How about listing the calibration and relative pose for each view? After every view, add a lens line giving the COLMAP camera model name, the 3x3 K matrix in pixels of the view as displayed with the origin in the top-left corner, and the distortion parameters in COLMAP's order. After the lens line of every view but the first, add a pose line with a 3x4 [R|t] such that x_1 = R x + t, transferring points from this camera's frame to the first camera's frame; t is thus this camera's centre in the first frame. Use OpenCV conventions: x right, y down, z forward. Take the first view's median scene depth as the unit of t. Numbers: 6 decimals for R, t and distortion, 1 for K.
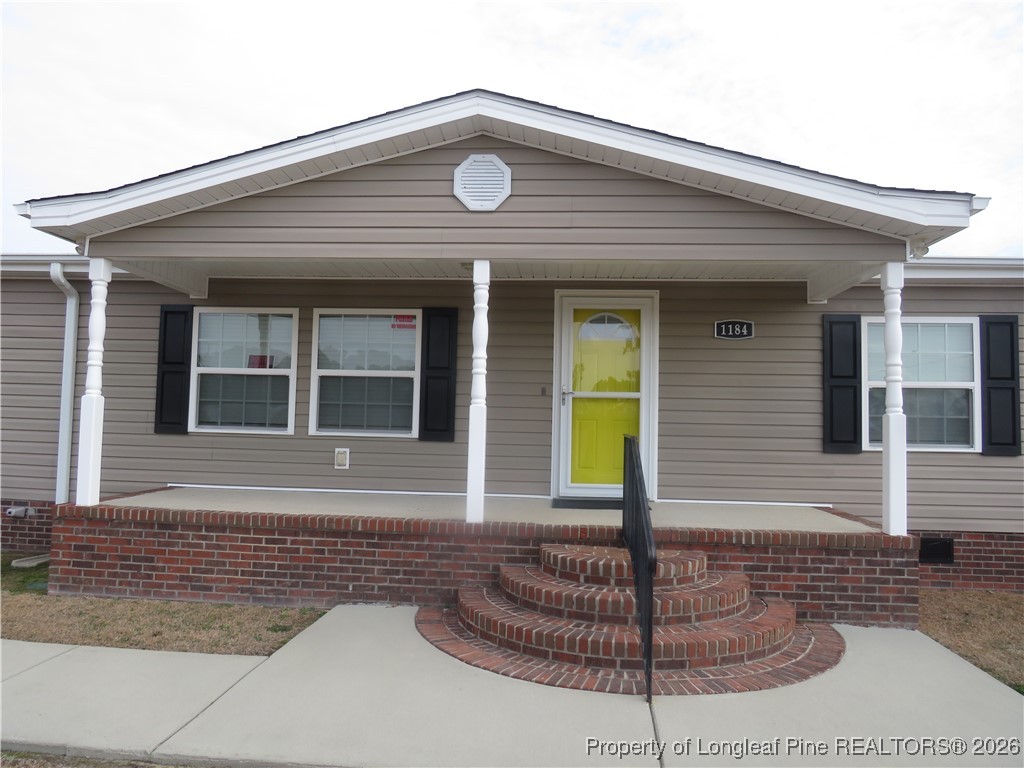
lens RADIAL K [[711.1, 0, 507.5], [0, 711.1, 380.4], [0, 0, 1]] dist [-0.034907, 0.006039]
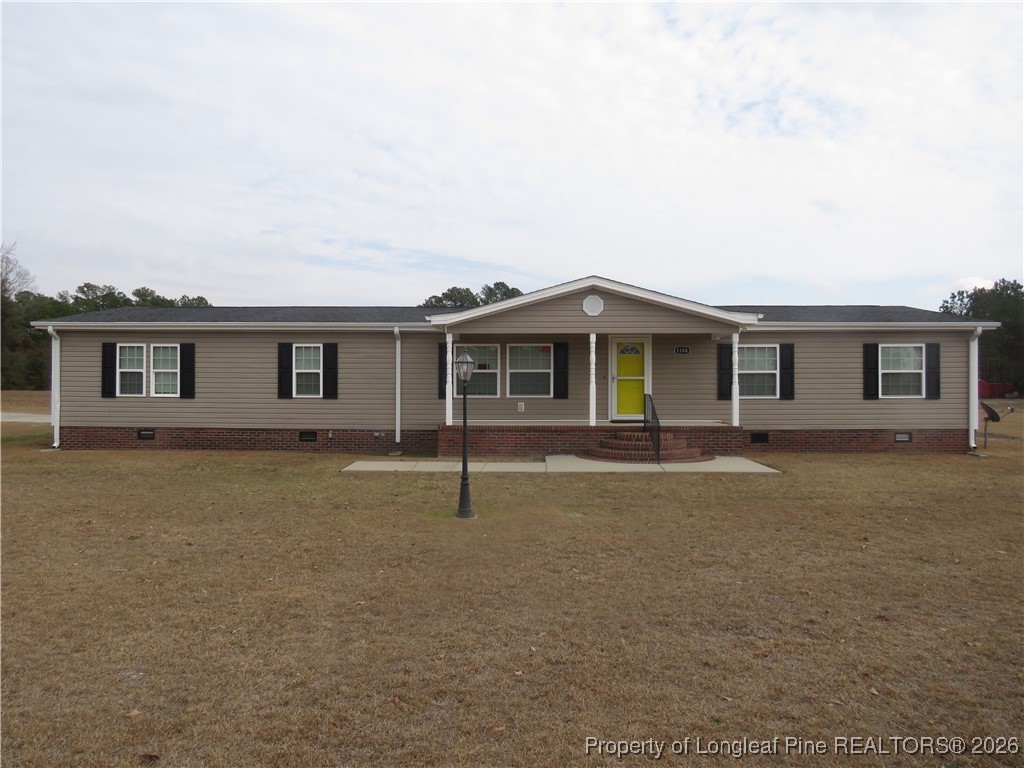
lens RADIAL K [[711.1, 0, 517.4], [0, 711.1, 384.0], [0, 0, 1]] dist [-0.034907, 0.006039]
pose [[0.997367, -0.021818, 0.069167, -0.435830], [0.017821, 0.998164, 0.057892, -0.112442], [-0.070303, -0.056507, 0.995924, -1.461737]]
